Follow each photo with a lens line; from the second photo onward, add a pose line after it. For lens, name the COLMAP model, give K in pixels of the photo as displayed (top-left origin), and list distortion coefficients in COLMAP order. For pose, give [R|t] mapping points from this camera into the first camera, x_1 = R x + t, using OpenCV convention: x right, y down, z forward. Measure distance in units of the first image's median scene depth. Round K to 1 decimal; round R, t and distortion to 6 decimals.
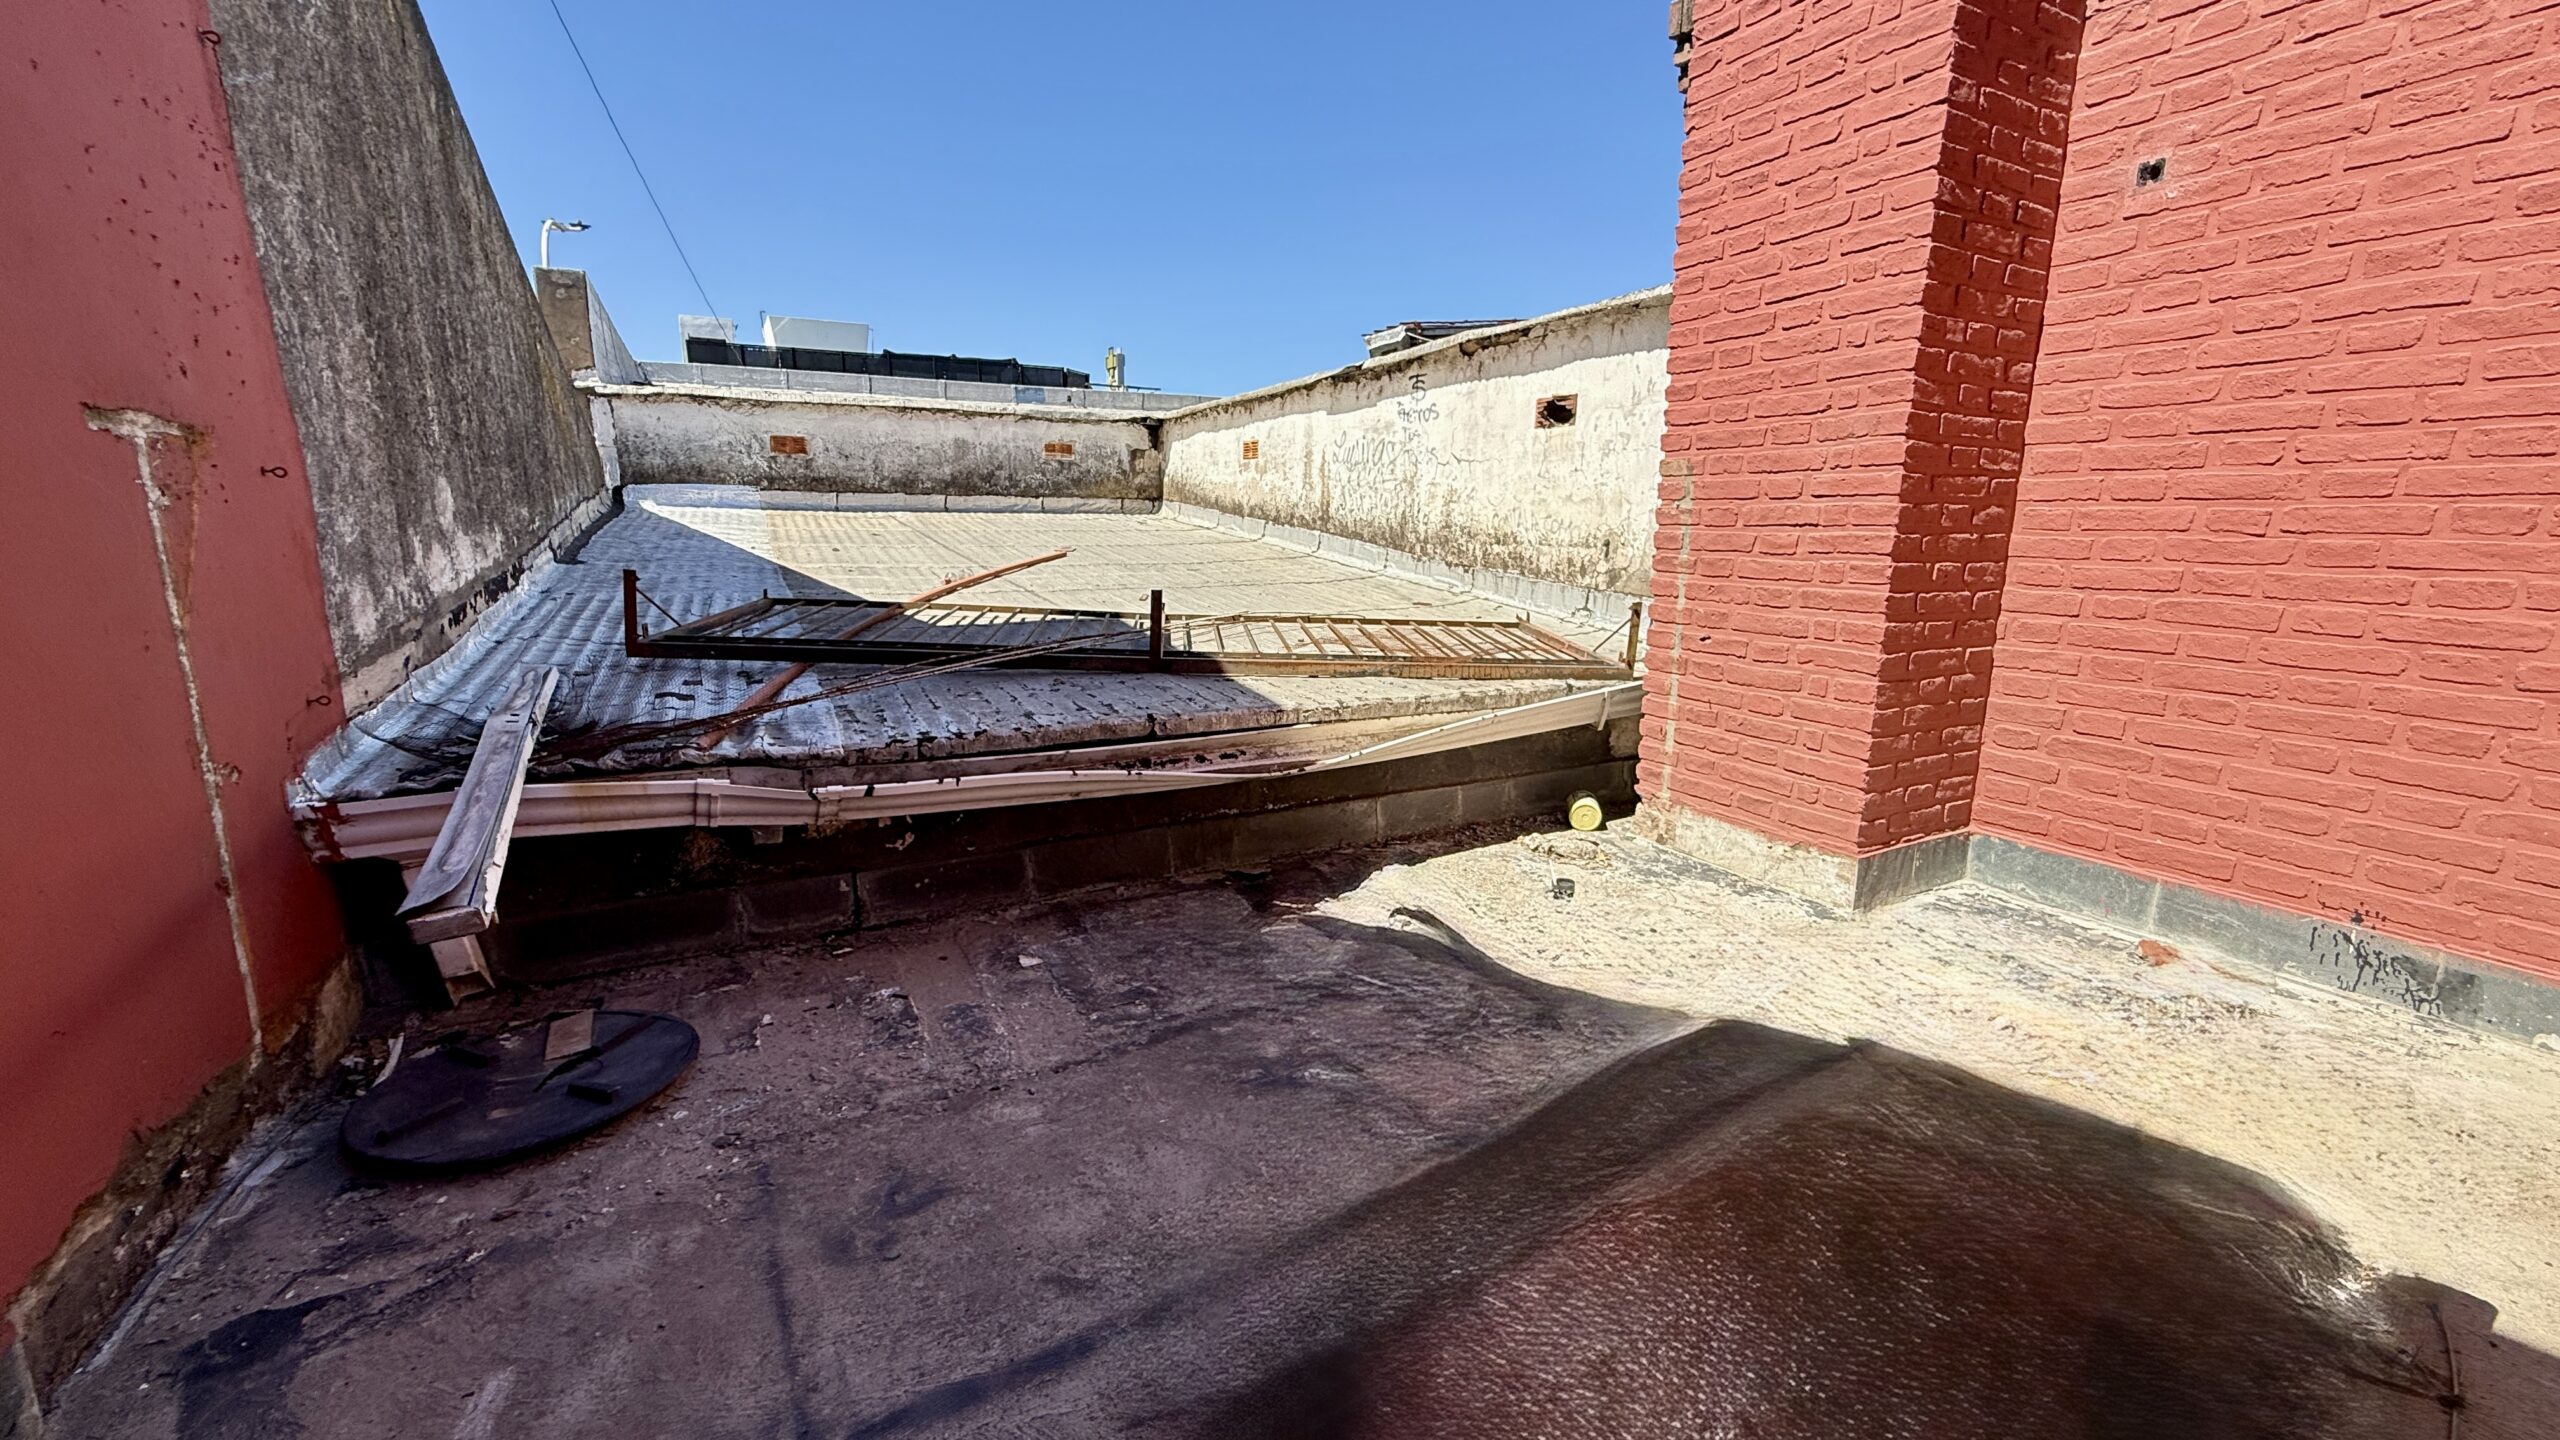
lens RADIAL K [[1008.1, 0, 1273.1], [0, 1008.1, 719.8], [0, 0, 1]] dist [-0.000107, 0.000048]
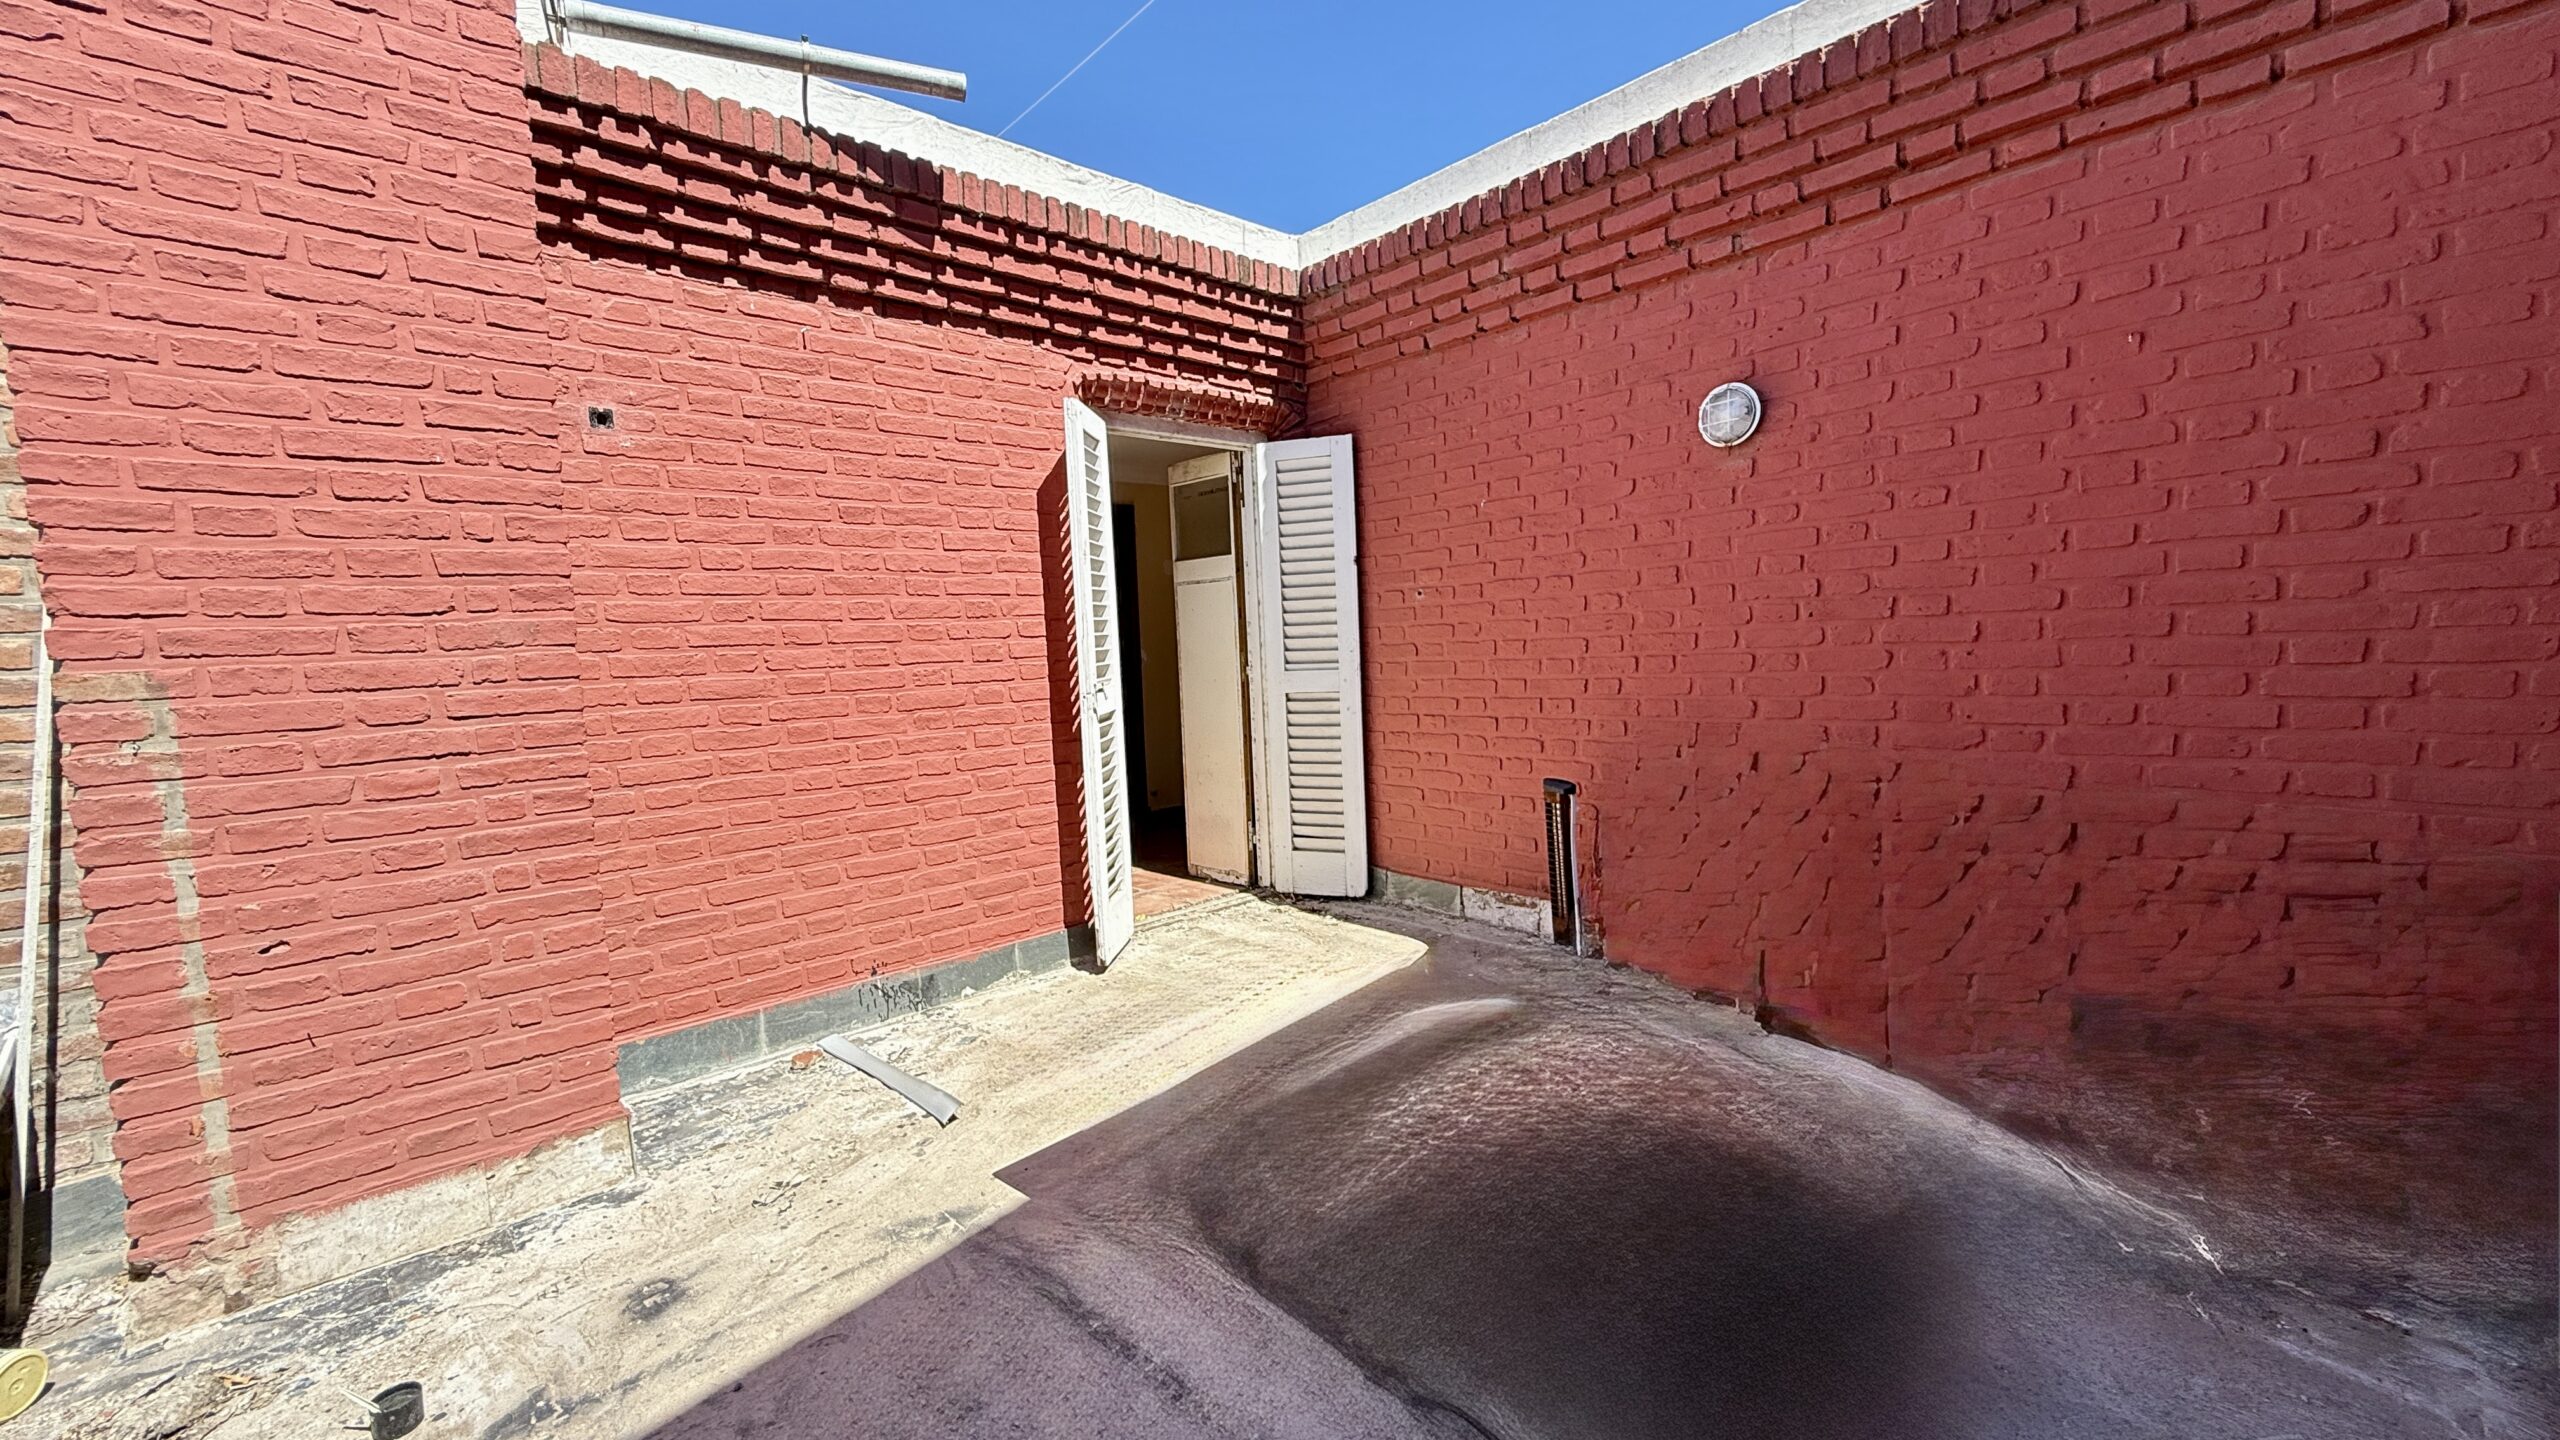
lens RADIAL K [[1008.1, 0, 1274.4], [0, 1008.1, 723.7], [0, 0, 1]] dist [-0.000107, 0.000048]
pose [[-0.265668, -0.070031, 0.961518, -0.397666], [0.229678, 0.964043, 0.133675, -0.183635], [-0.936306, 0.256353, -0.240031, 0.618250]]
